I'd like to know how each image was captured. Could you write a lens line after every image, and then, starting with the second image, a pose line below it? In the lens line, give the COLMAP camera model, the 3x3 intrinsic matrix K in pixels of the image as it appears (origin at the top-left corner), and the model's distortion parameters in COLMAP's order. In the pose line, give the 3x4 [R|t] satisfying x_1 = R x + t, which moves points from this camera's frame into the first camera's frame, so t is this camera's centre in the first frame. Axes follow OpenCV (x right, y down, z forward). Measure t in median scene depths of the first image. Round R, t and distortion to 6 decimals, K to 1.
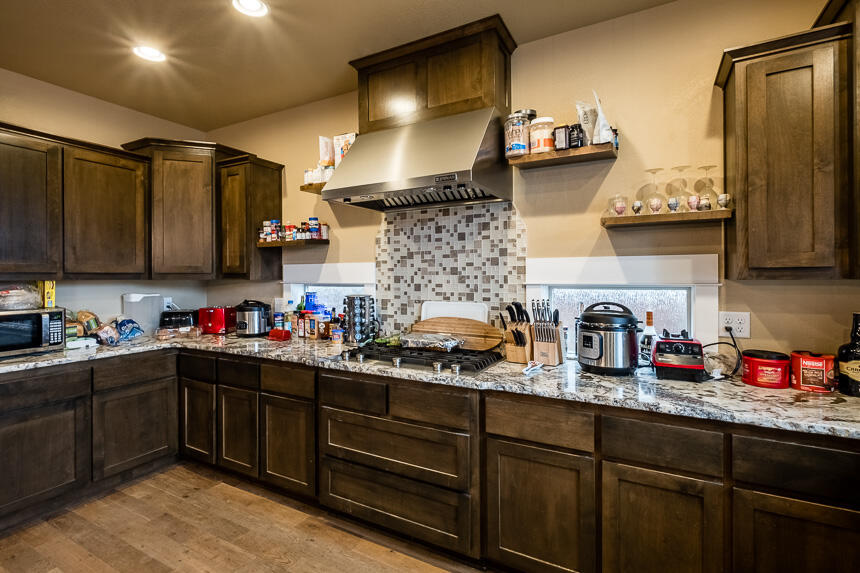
lens RADIAL K [[411.1, 0, 424.8], [0, 411.1, 275.6], [0, 0, 1]] dist [0.002169, -0.000347]
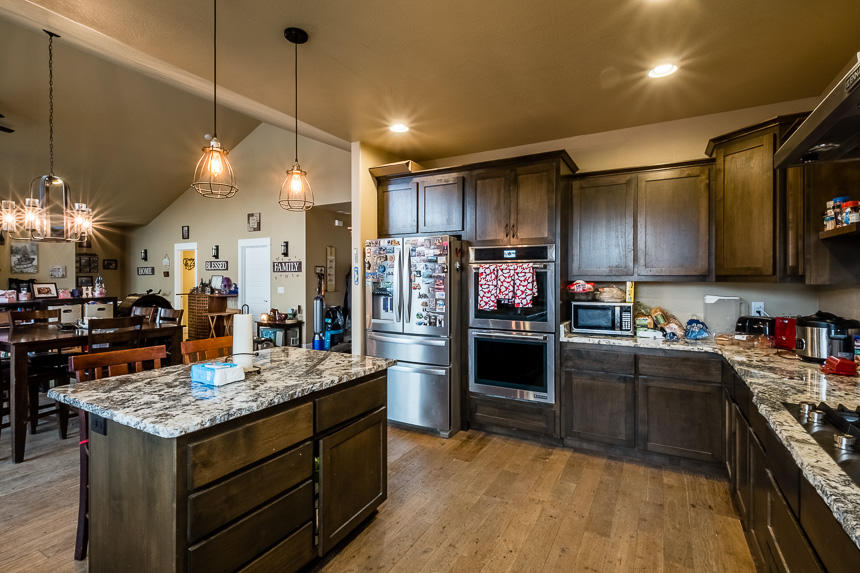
lens RADIAL K [[411.1, 0, 428.6], [0, 411.1, 277.4], [0, 0, 1]] dist [0.002169, -0.000347]
pose [[-0.014720, 0.003501, -0.999886, 0.416177], [-0.001932, 0.999992, 0.003530, -0.003957], [0.999890, 0.001984, -0.014713, 0.408744]]
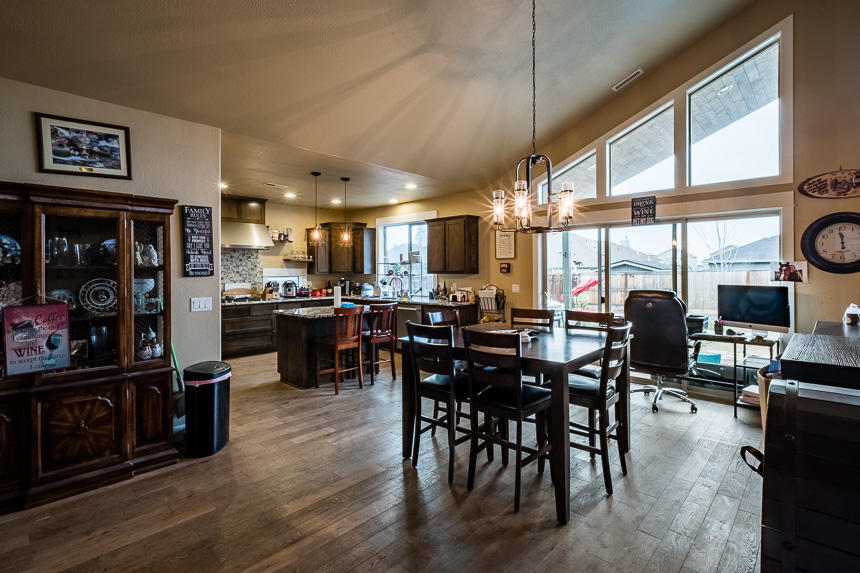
lens RADIAL K [[411.1, 0, 426.6], [0, 411.1, 266.8], [0, 0, 1]] dist [0.002169, -0.000347]
pose [[0.243883, 0.011739, 0.969733, -2.480225], [0.005912, 0.999890, -0.013591, -0.002897], [-0.969787, 0.009048, 0.243787, -1.002822]]
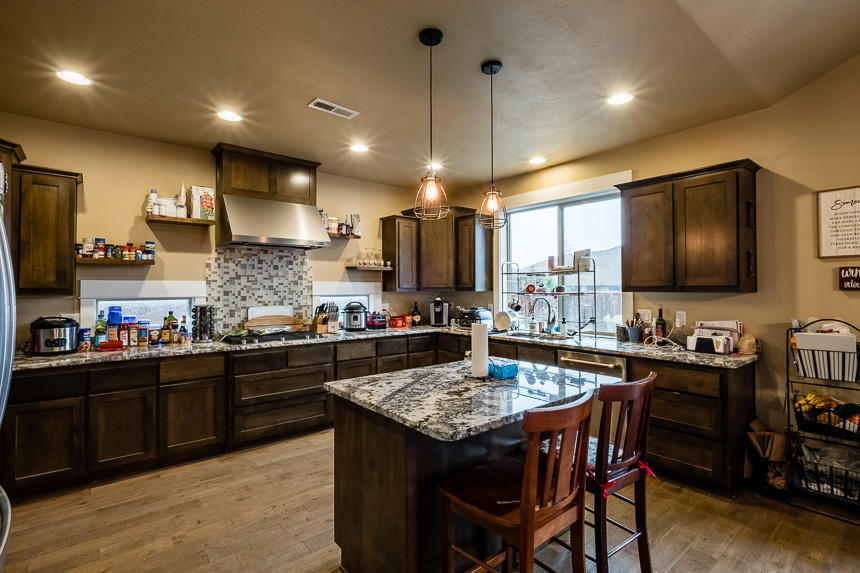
lens RADIAL K [[411.1, 0, 425.7], [0, 411.1, 281.4], [0, 0, 1]] dist [0.002169, -0.000347]
pose [[0.371771, 0.018943, 0.928131, -1.298679], [0.001681, 0.999776, -0.021078, -0.000835], [-0.928323, 0.009396, 0.371656, -0.206847]]
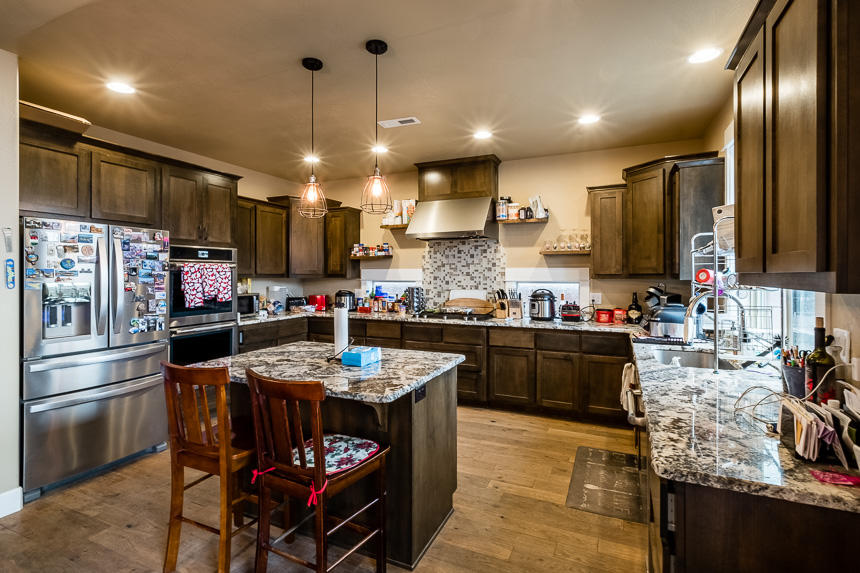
lens RADIAL K [[411.1, 0, 425.3], [0, 411.1, 275.7], [0, 0, 1]] dist [0.002169, -0.000347]
pose [[0.997067, 0.004689, 0.076383, -0.286471], [-0.004852, 0.999986, 0.001951, -0.006396], [-0.076373, -0.002316, 0.997077, -0.937368]]
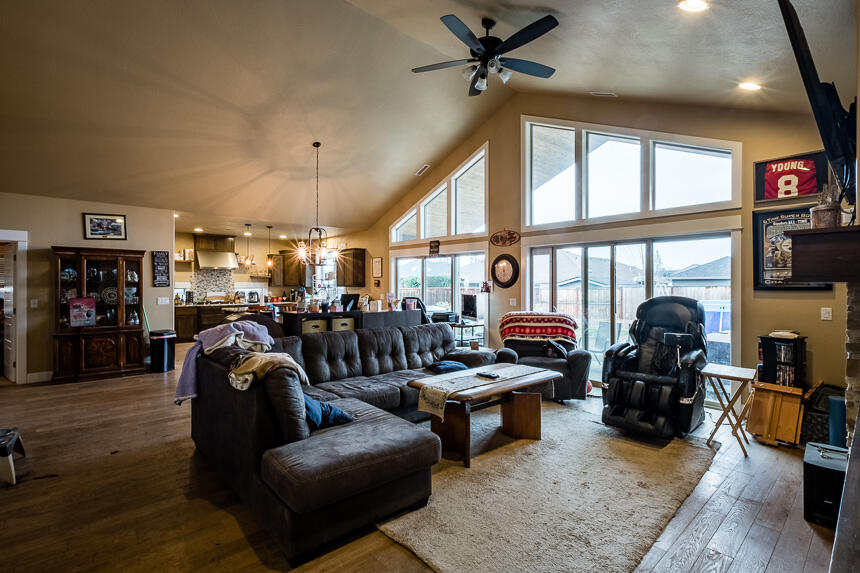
lens RADIAL K [[411.1, 0, 433.1], [0, 411.1, 282.1], [0, 0, 1]] dist [0.002169, -0.000347]
pose [[0.321087, 0.010879, 0.946987, -3.390283], [-0.002123, 0.999940, -0.010767, 0.000916], [-0.947047, 0.001446, 0.321091, -2.605197]]
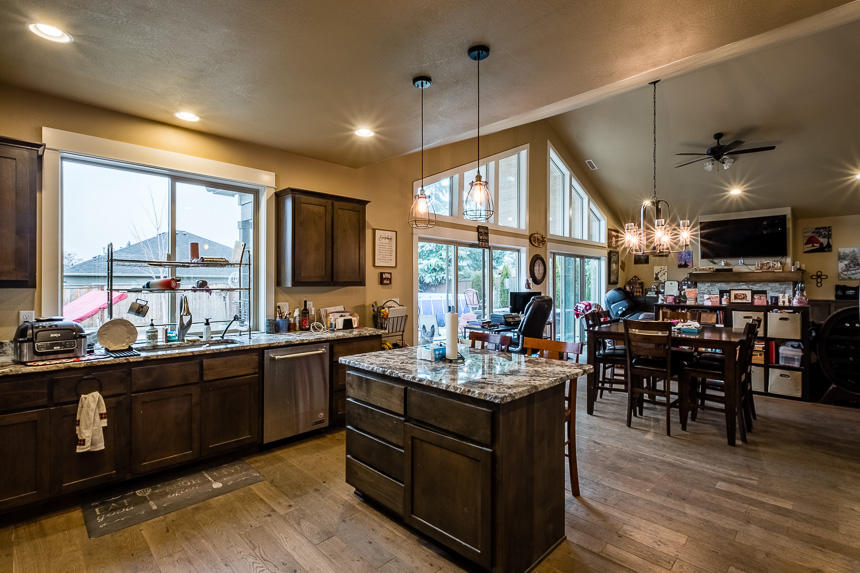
lens RADIAL K [[411.1, 0, 427.7], [0, 411.1, 280.5], [0, 0, 1]] dist [0.002169, -0.000347]
pose [[-0.960849, 0.006877, 0.276987, -0.639428], [0.004754, 0.999954, -0.008333, -0.000999], [-0.277032, -0.006689, -0.960837, 1.049492]]
